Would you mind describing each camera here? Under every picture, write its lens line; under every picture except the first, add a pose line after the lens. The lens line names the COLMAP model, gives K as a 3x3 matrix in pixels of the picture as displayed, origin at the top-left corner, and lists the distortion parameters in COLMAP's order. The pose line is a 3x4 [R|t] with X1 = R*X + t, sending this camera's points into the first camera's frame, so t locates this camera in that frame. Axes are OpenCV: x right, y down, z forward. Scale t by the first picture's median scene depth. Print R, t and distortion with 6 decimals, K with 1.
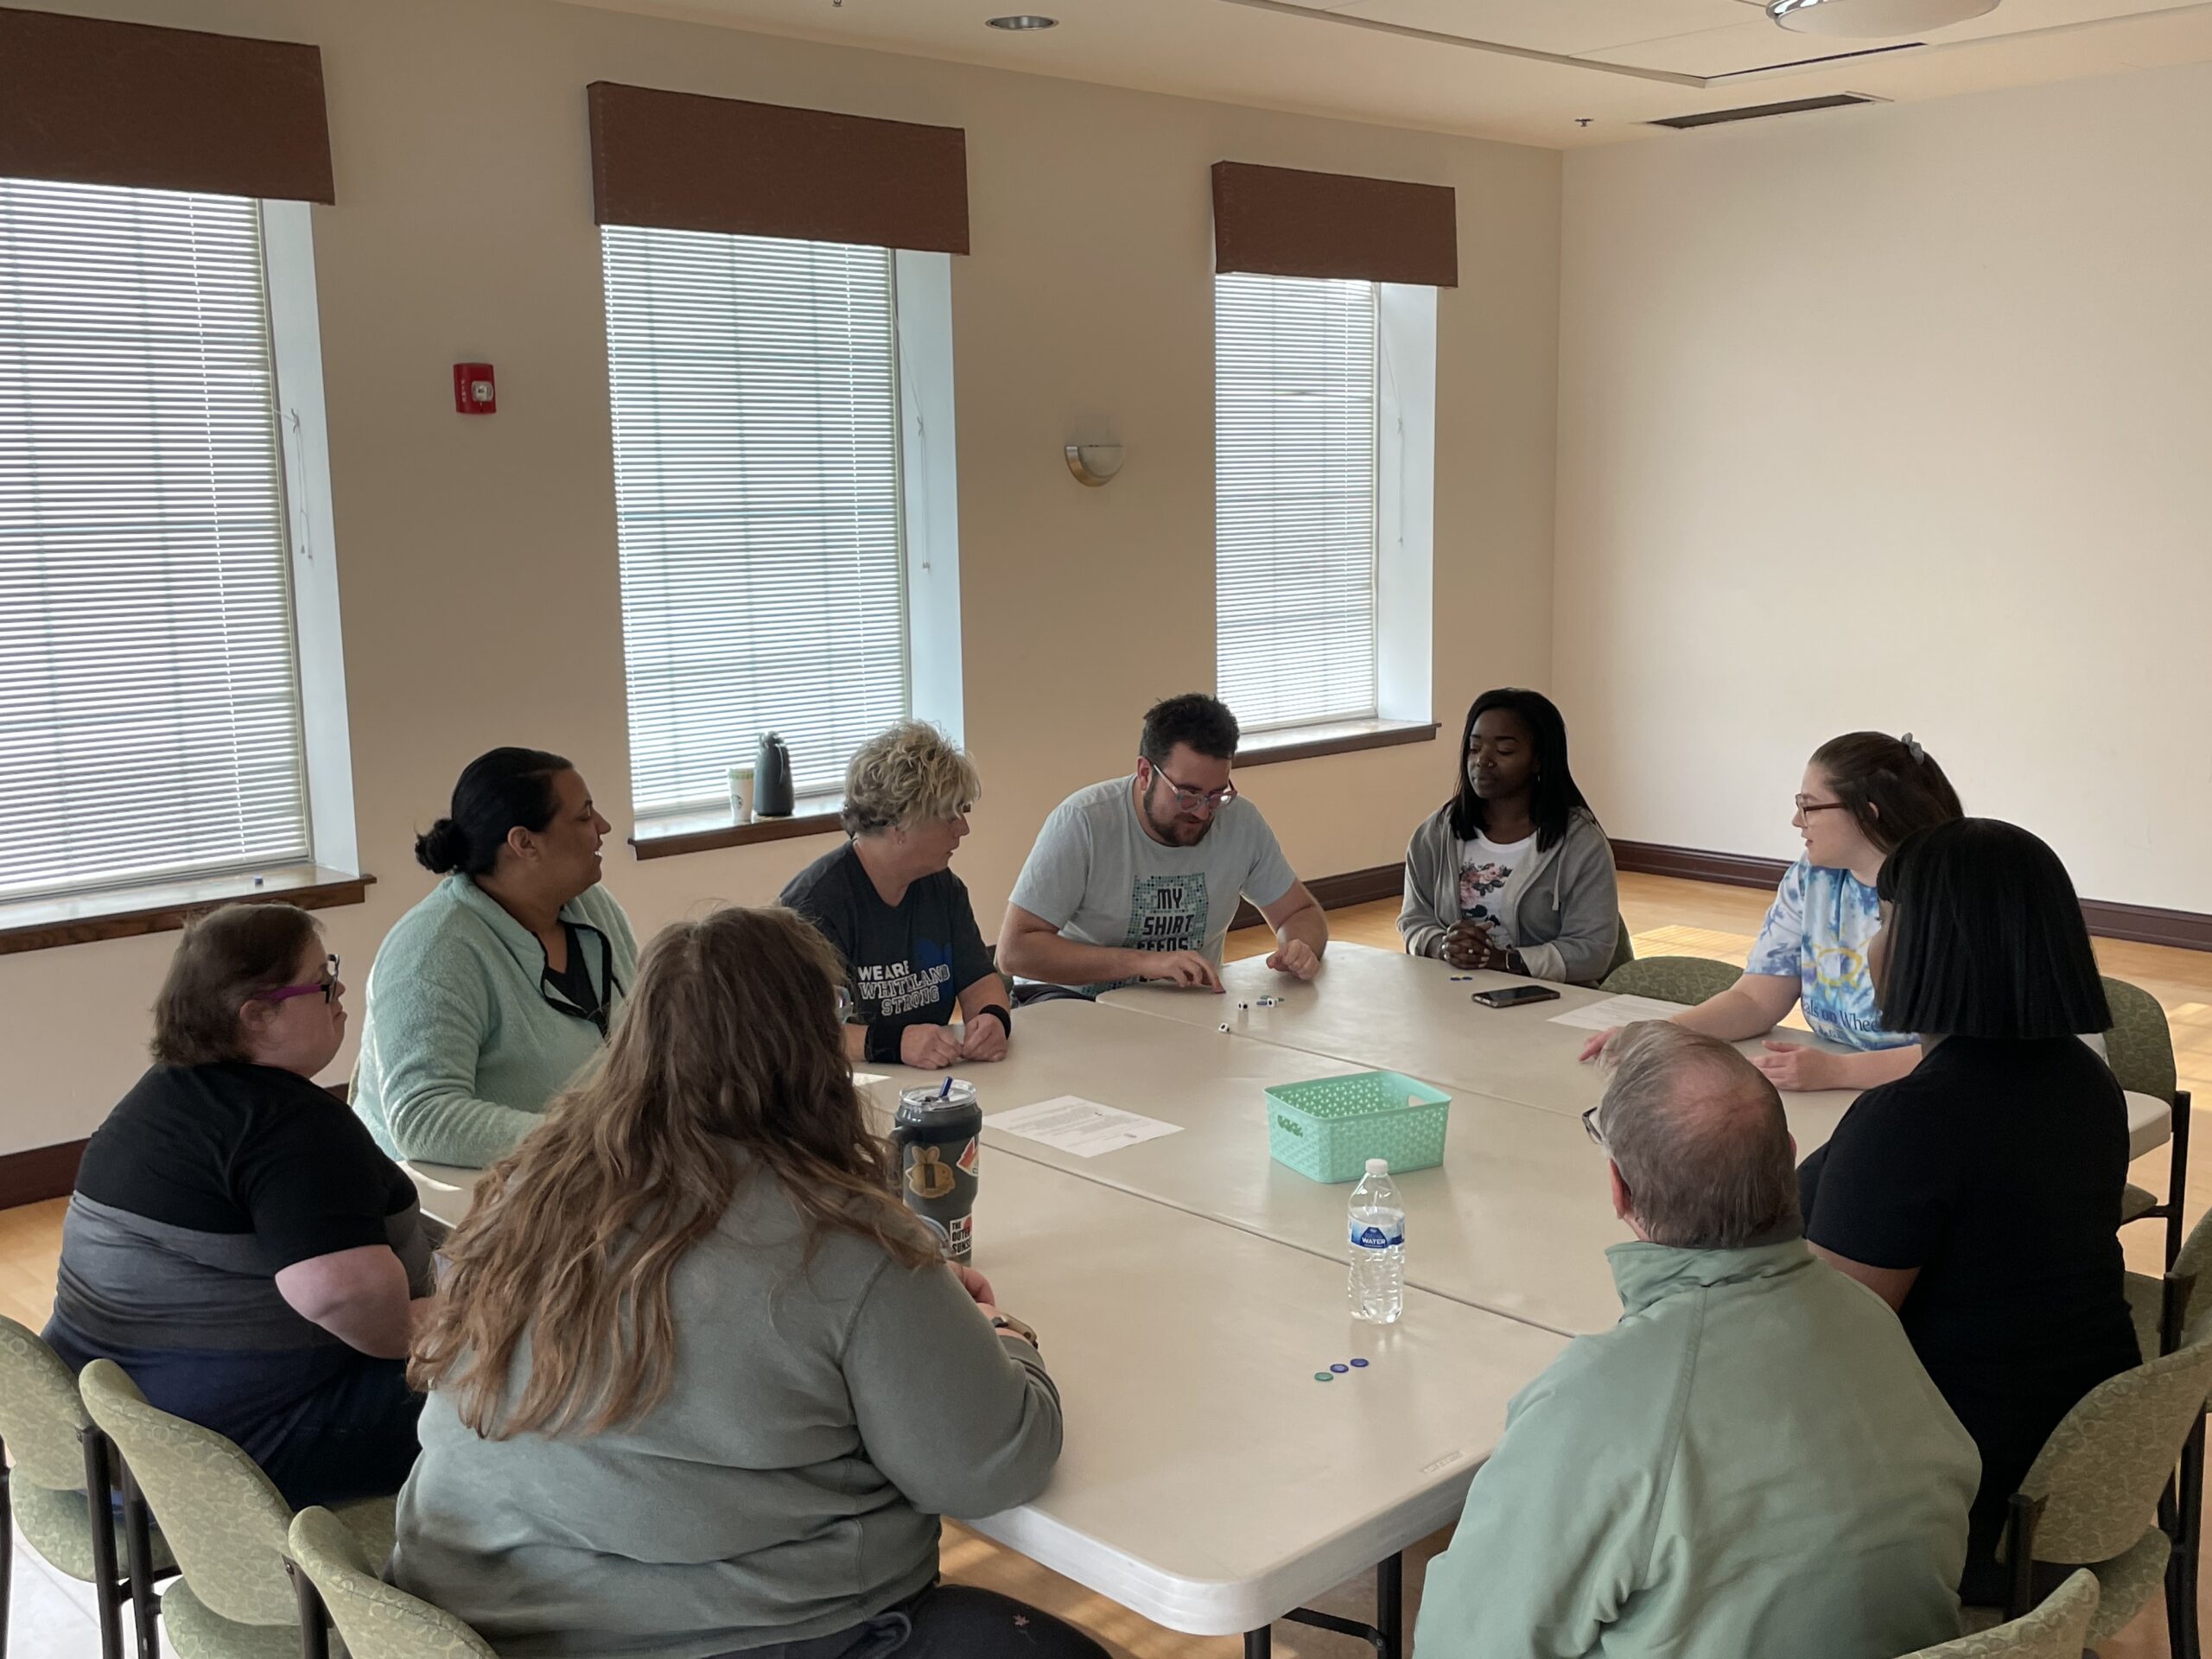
lens RADIAL K [[2174.1, 0, 1104.6], [0, 2174.1, 837.7], [0, 0, 1]] dist [0.013208, 0.000000]
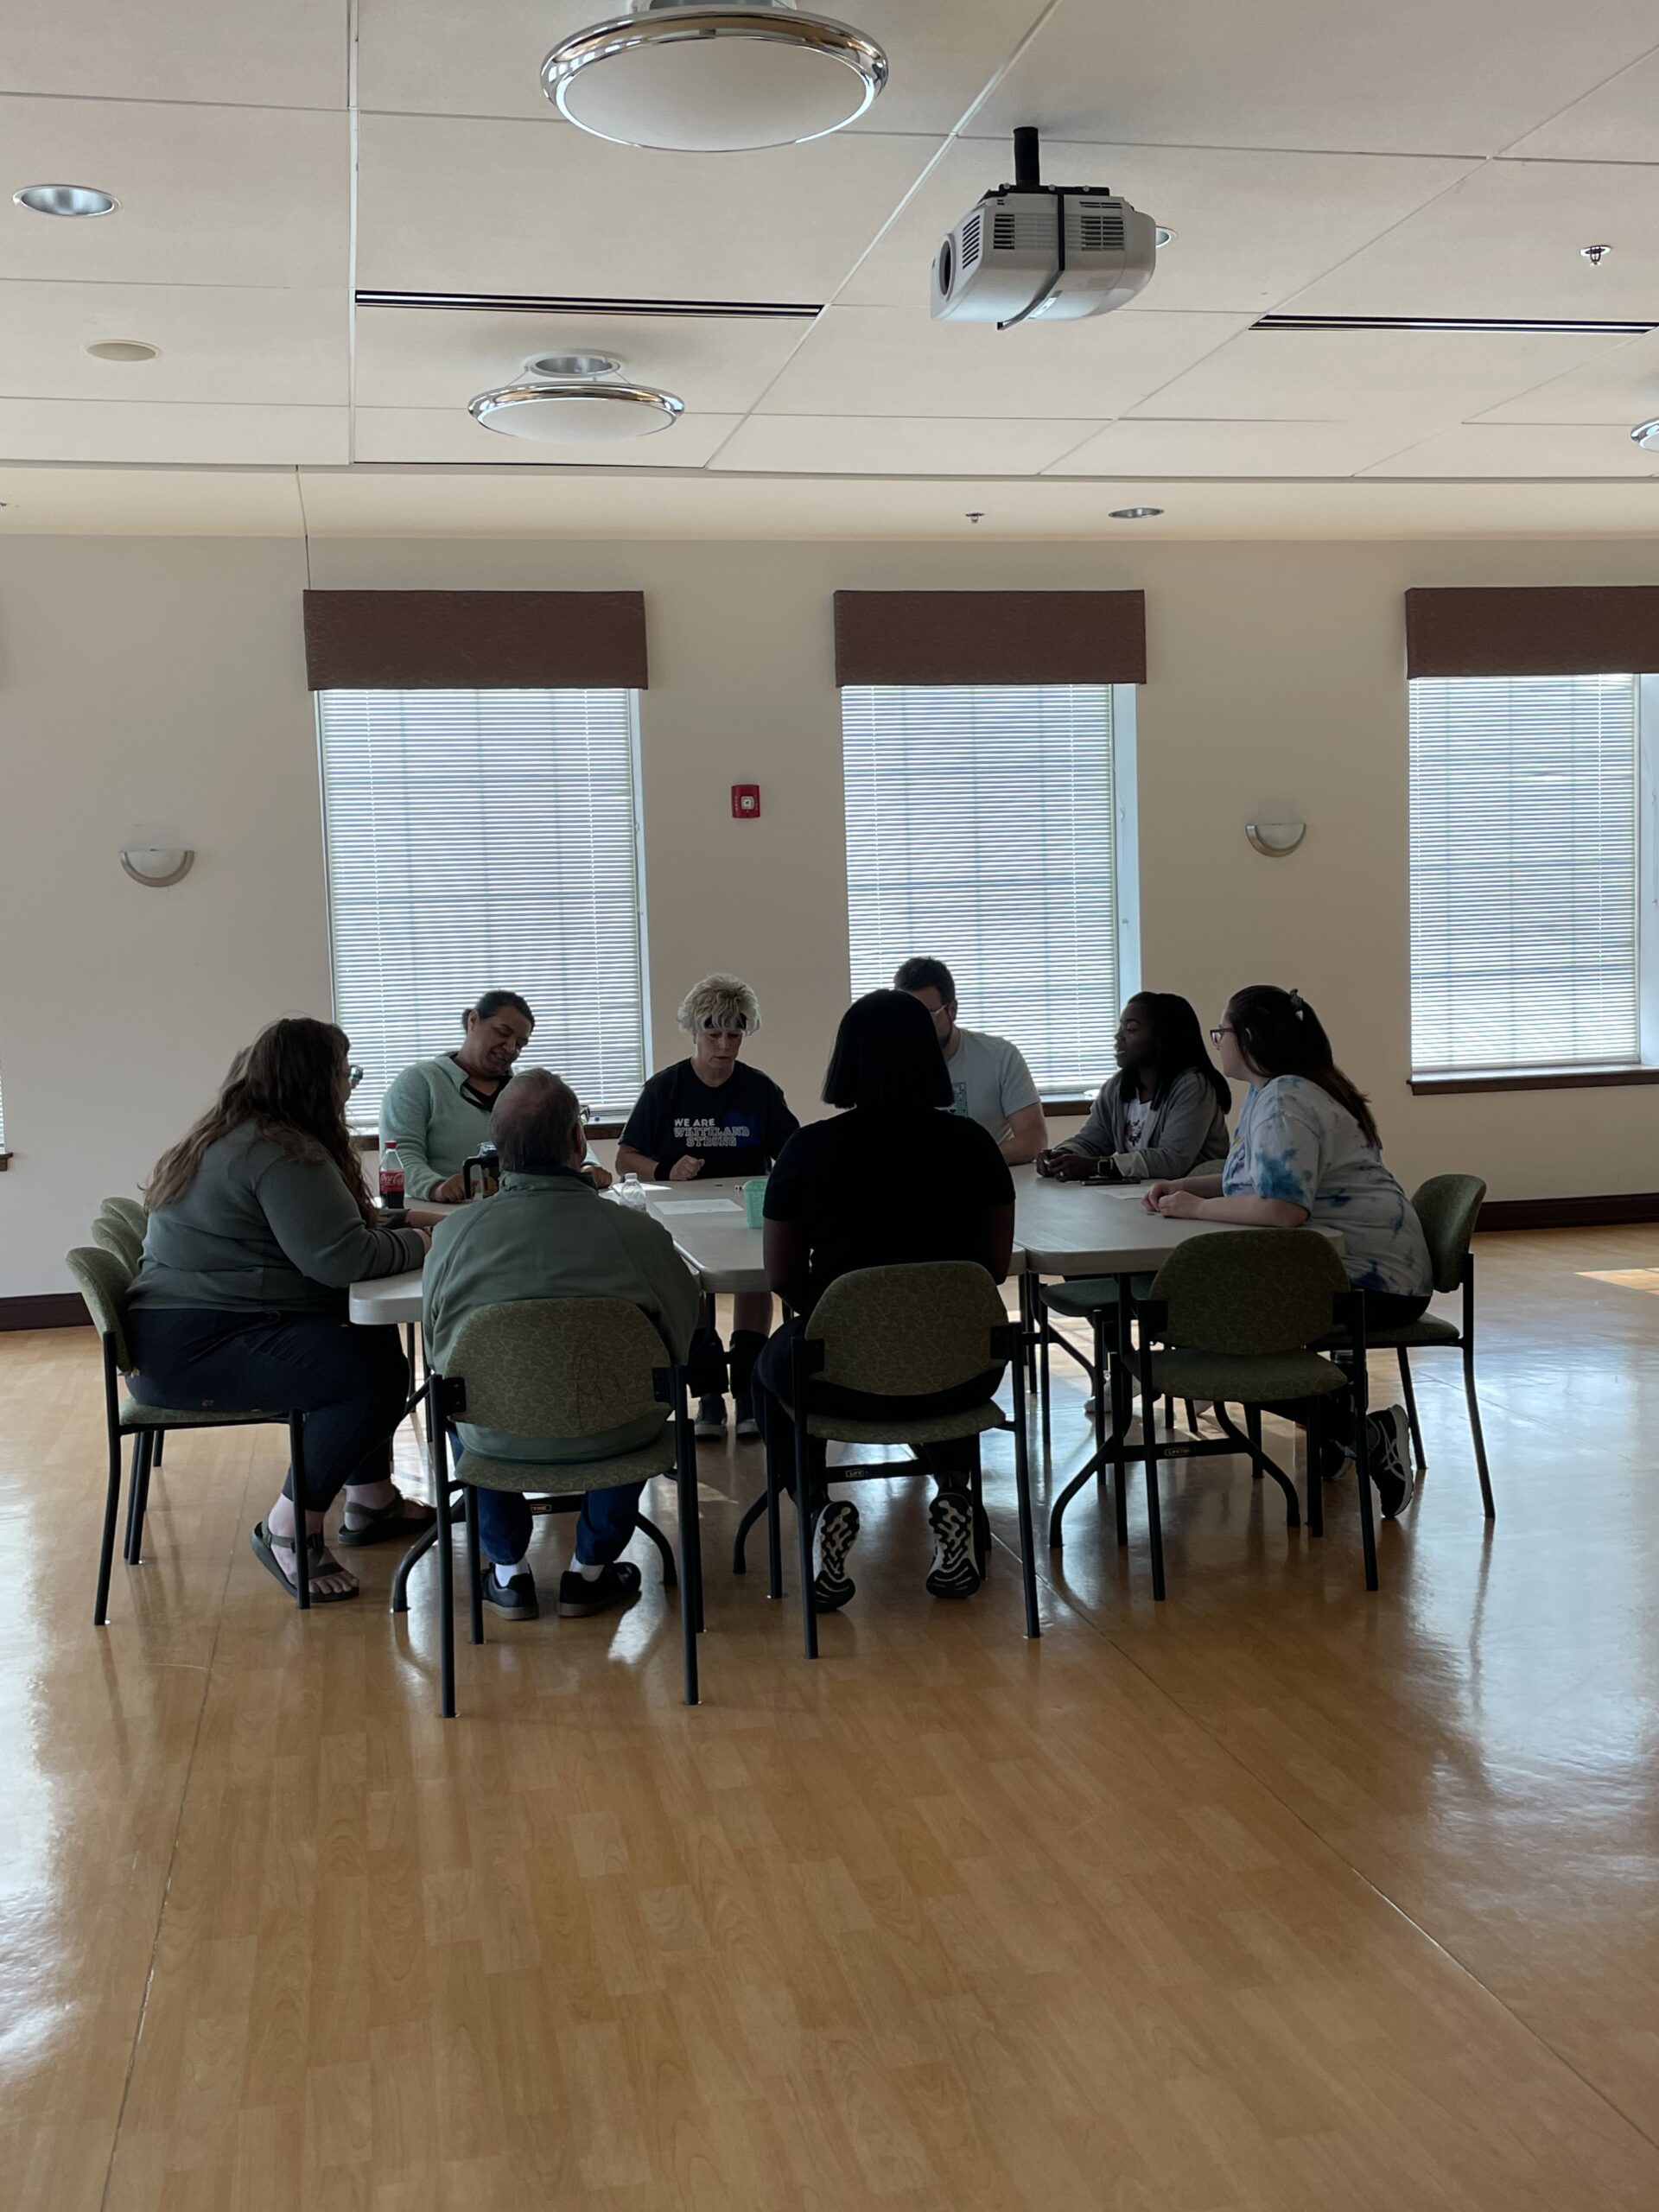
lens RADIAL K [[2174.1, 0, 826.3], [0, 2174.1, 1097.1], [0, 0, 1]] dist [0.013208, 0.000000]
pose [[0.848153, 0.023997, -0.529208, 0.413544], [-0.064314, 0.996249, -0.057901, 0.059625], [0.525833, 0.083144, 0.846514, -0.165687]]
